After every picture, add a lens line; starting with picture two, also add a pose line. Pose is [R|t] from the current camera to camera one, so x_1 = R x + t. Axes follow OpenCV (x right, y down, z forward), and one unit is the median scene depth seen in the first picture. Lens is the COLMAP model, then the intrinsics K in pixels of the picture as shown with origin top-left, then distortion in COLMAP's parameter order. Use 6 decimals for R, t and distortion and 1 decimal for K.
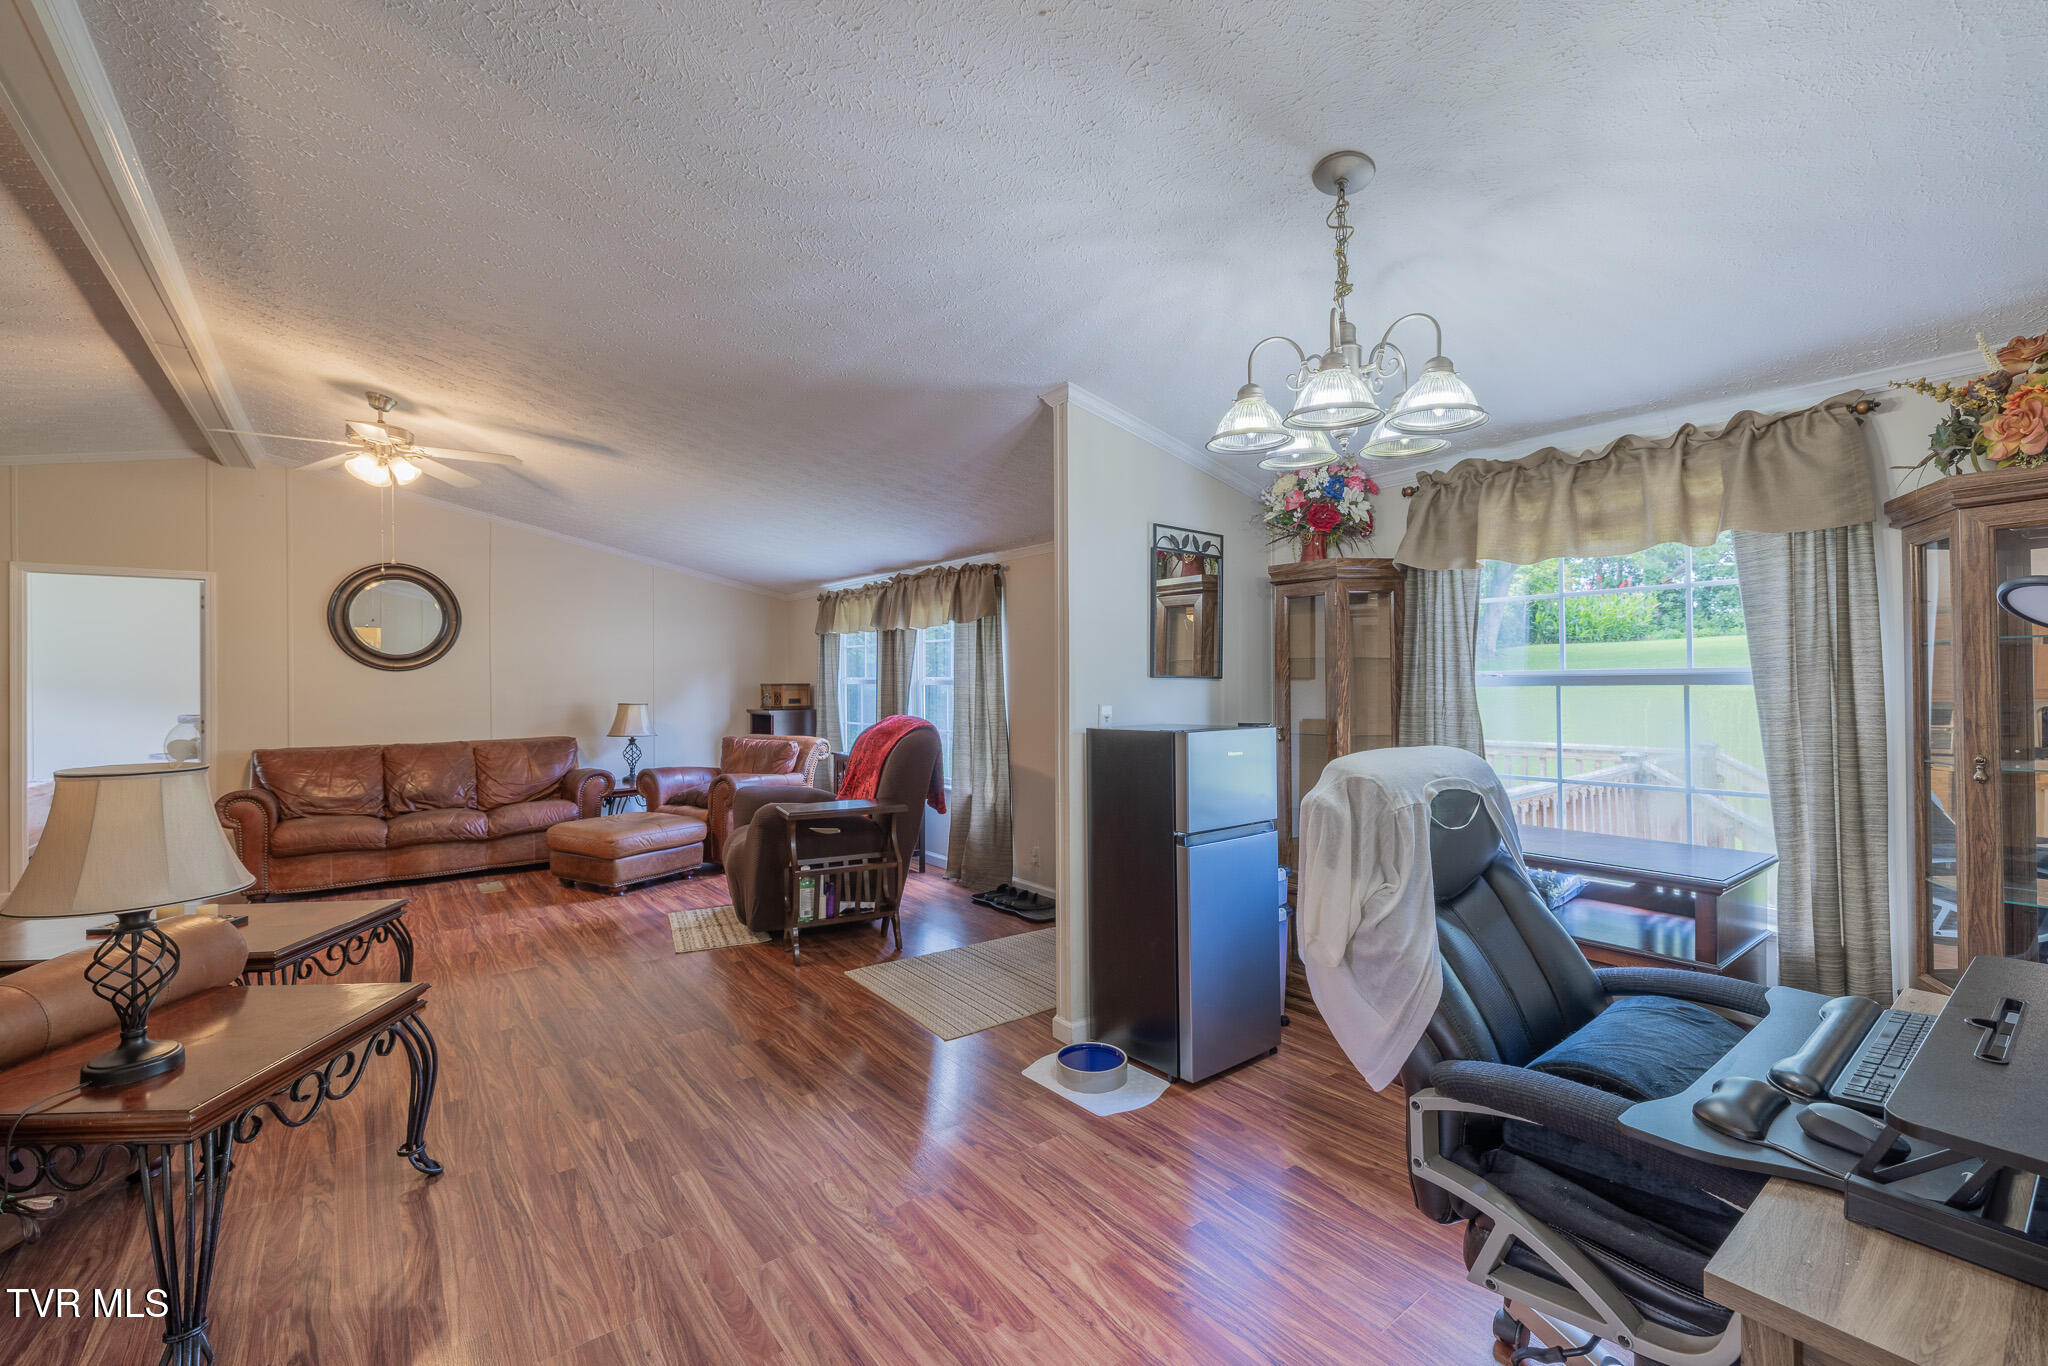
lens RADIAL K [[860.4, 0, 1032.2], [0, 860.4, 670.1], [0, 0, 1]] dist [0.001296, 0.000108]
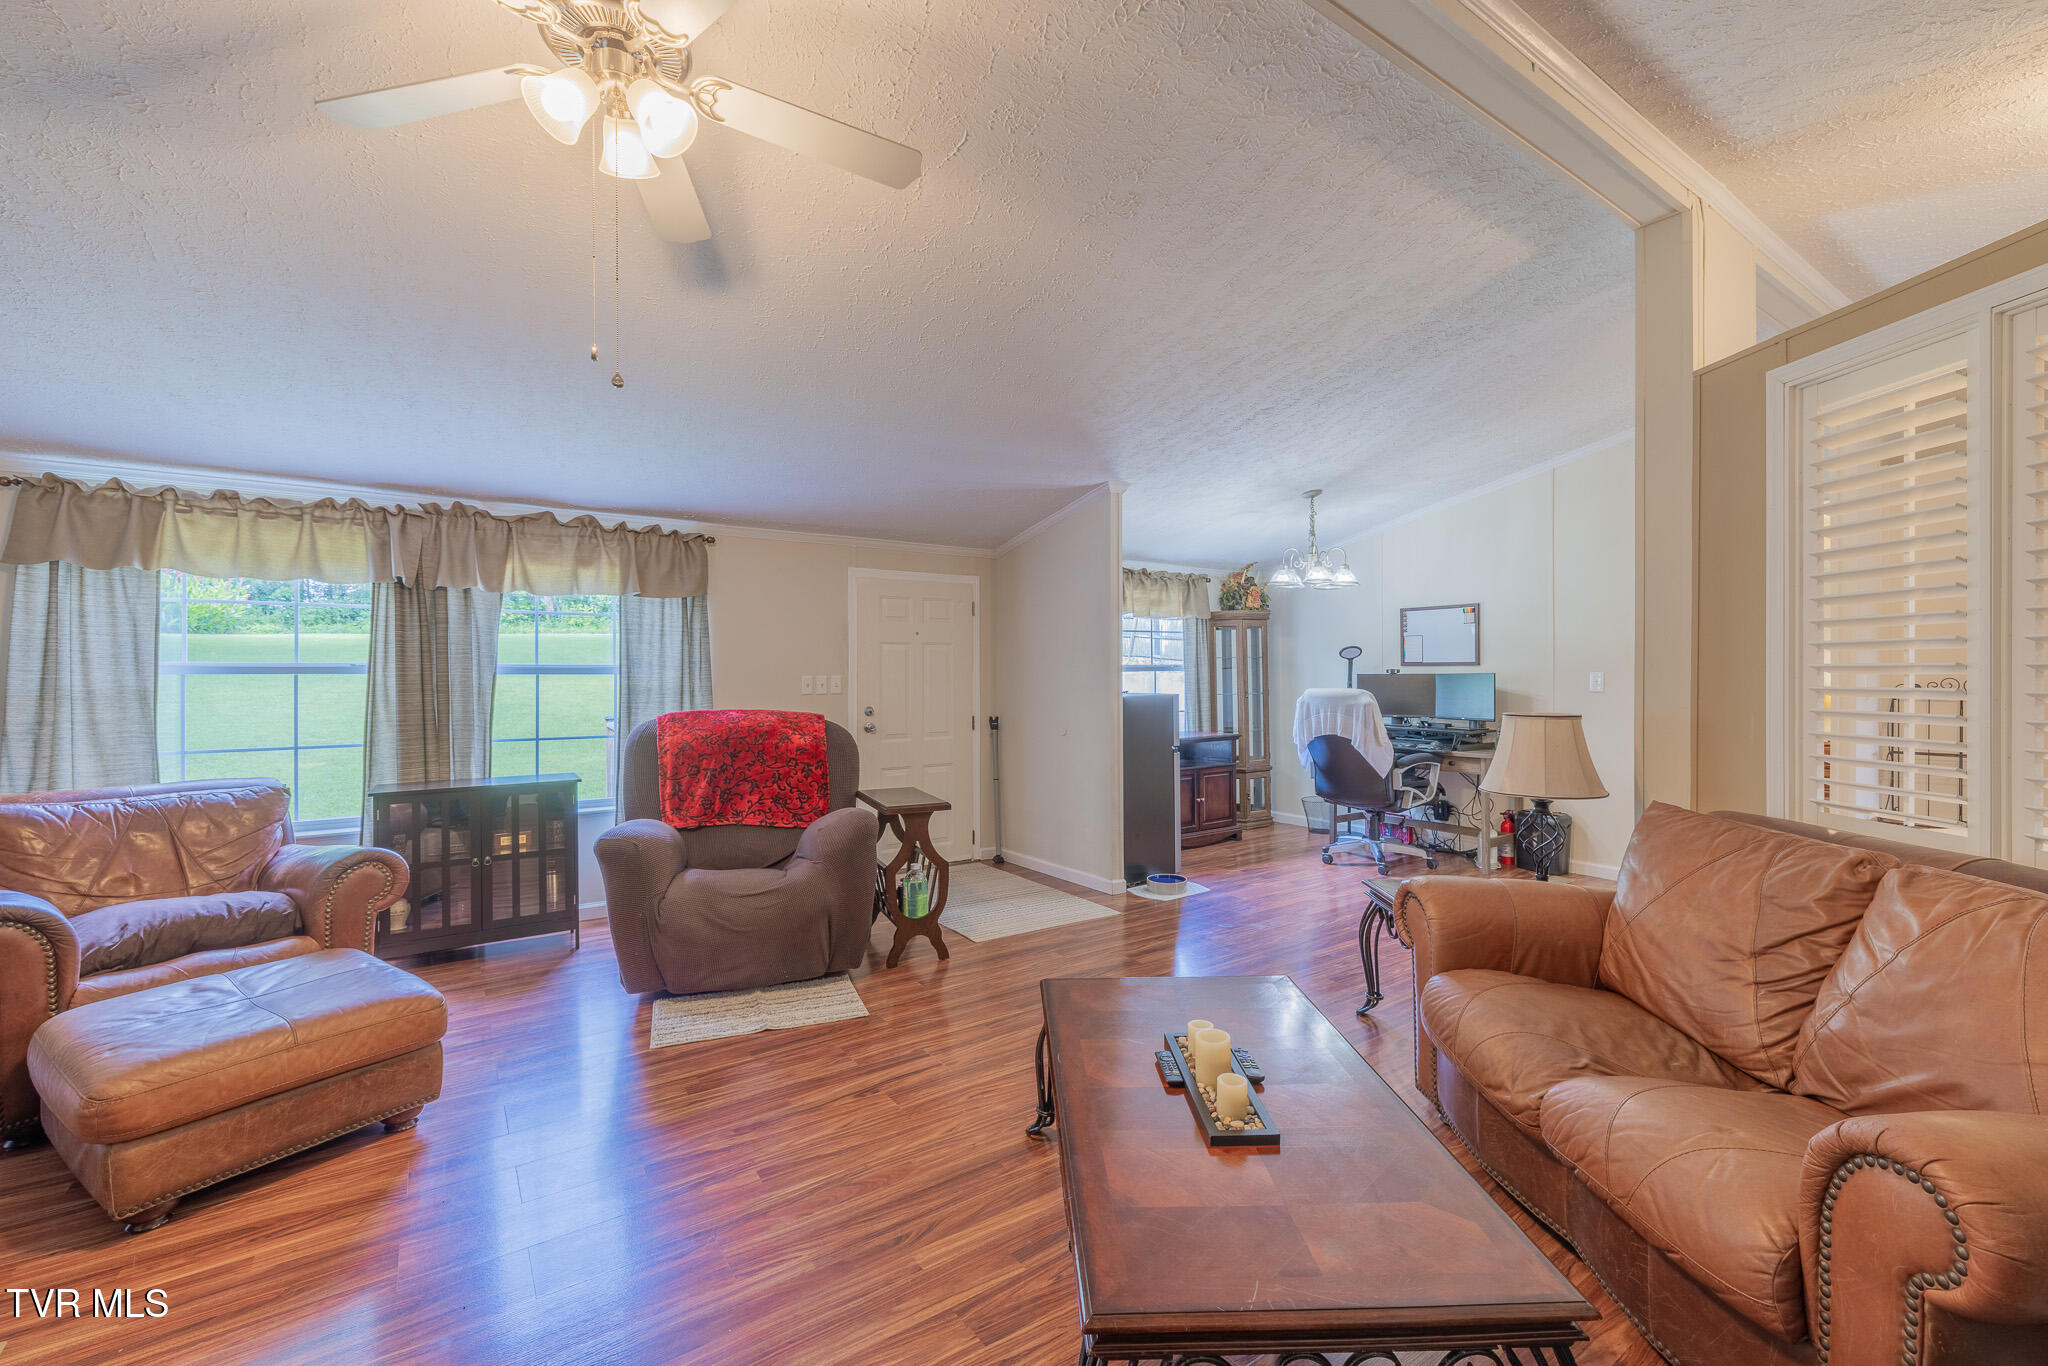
lens RADIAL K [[860.4, 0, 1032.2], [0, 860.4, 670.1], [0, 0, 1]] dist [0.001296, 0.000108]
pose [[0.047933, 0.005707, 0.998834, -1.999000], [-0.010209, 0.999934, -0.005223, 0.036133], [-0.998798, -0.009947, 0.047988, 1.389683]]
